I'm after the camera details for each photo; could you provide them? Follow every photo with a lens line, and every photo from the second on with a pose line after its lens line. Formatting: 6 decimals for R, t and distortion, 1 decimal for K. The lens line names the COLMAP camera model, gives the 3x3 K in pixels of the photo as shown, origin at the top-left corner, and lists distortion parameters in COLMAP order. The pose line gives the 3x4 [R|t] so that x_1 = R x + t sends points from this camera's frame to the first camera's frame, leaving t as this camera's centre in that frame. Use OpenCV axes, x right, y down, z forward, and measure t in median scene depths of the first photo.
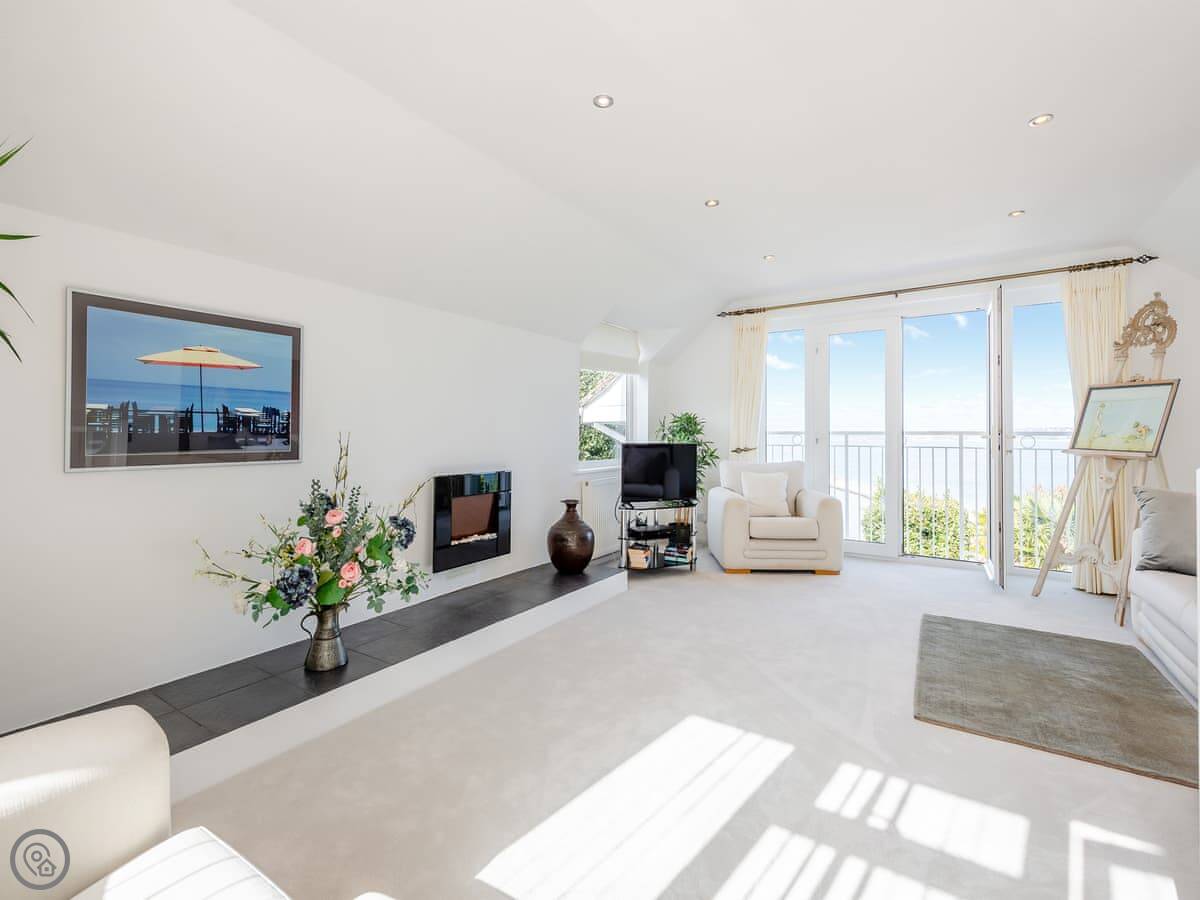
lens RADIAL K [[544.5, 0, 585.0], [0, 544.5, 430.1], [0, 0, 1]] dist [-0.001301, -0.000670]
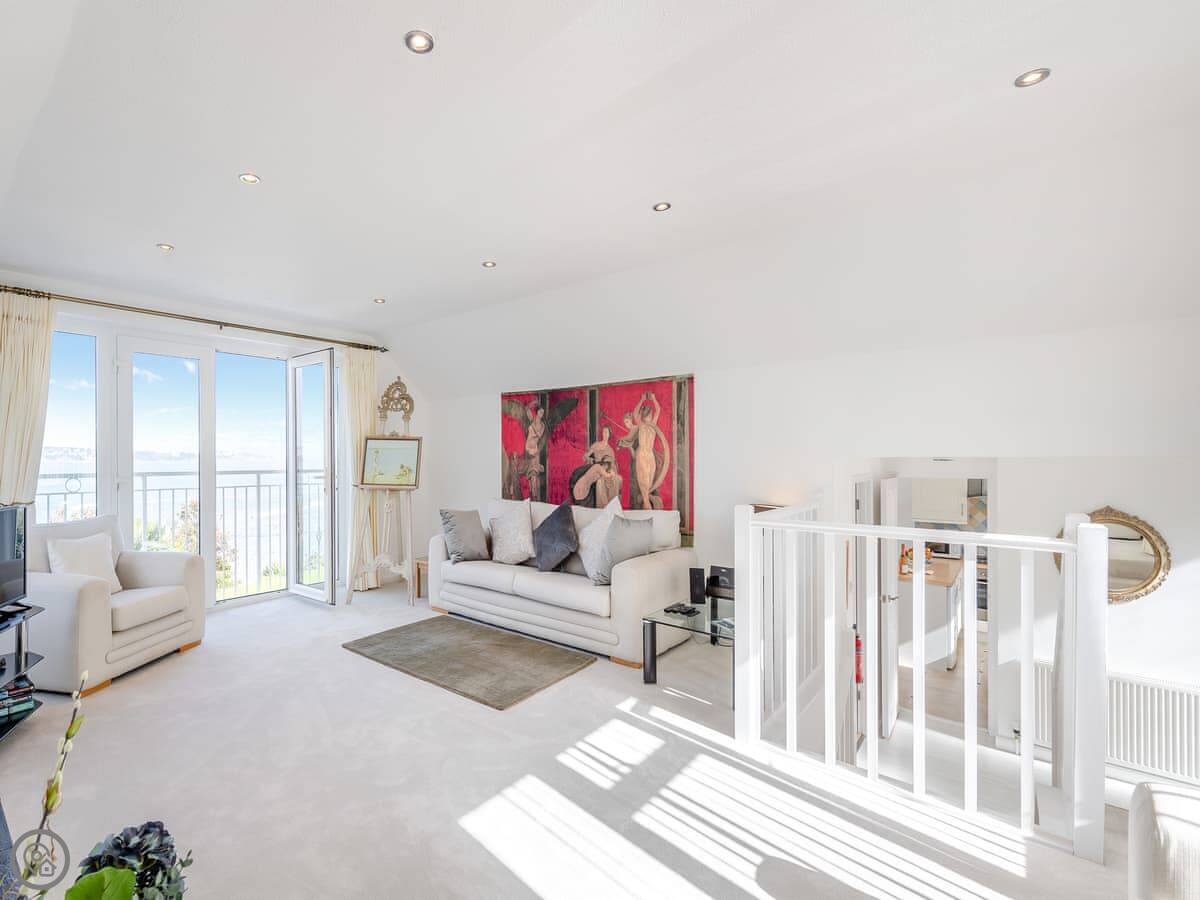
lens RADIAL K [[567.3, 0, 507.9], [0, 567.3, 453.9], [0, 0, 1]] dist [0.001206, -0.000236]
pose [[0.125425, 0.000414, 0.992103, -0.355586], [-0.009034, 0.999959, 0.000725, -0.036692], [-0.992062, -0.009054, 0.125424, 0.410111]]
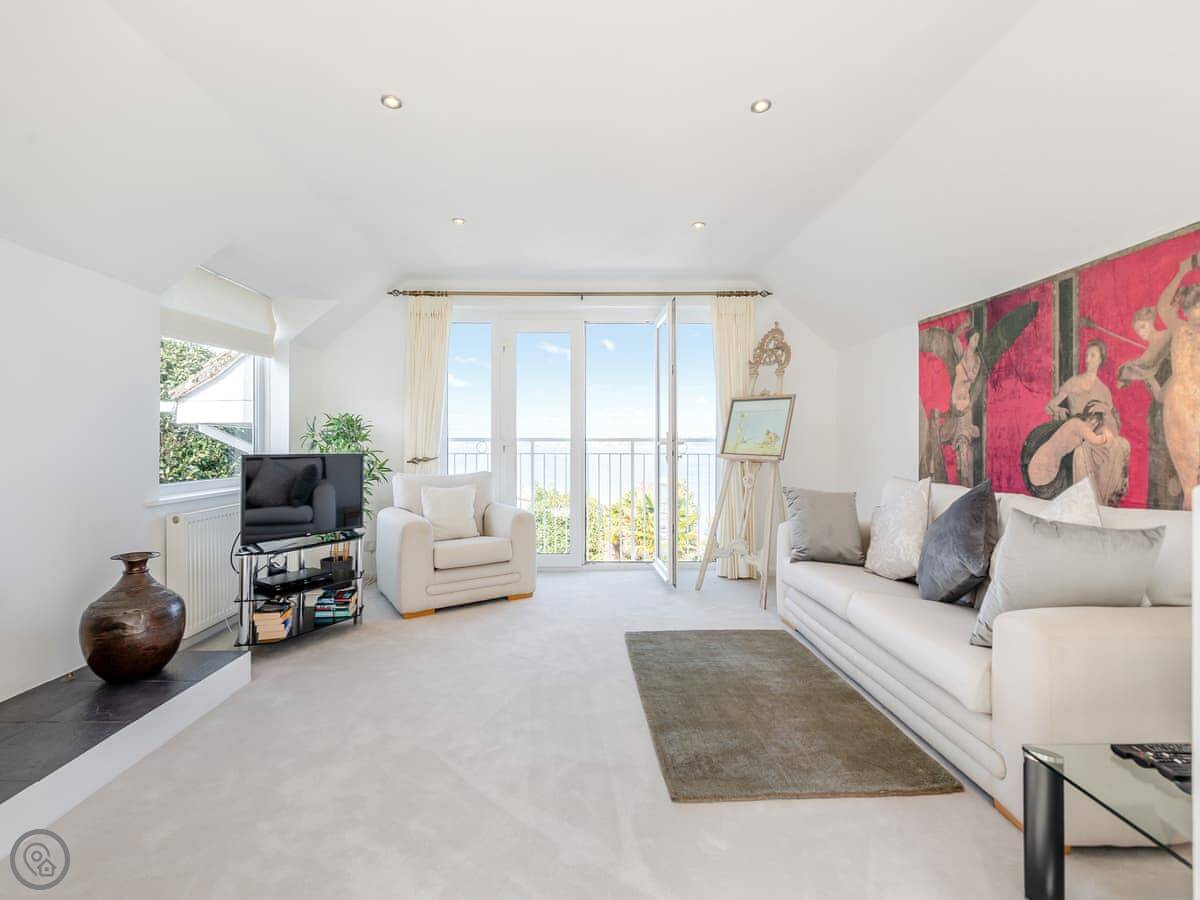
lens RADIAL K [[537.5, 0, 596.5], [0, 537.5, 444.0], [0, 0, 1]] dist [0.023361, -0.010435]
pose [[0.809326, -0.003919, 0.587347, 0.029534], [-0.002990, 0.999937, 0.010792, 0.003093], [-0.587352, -0.010490, 0.809263, 0.217265]]
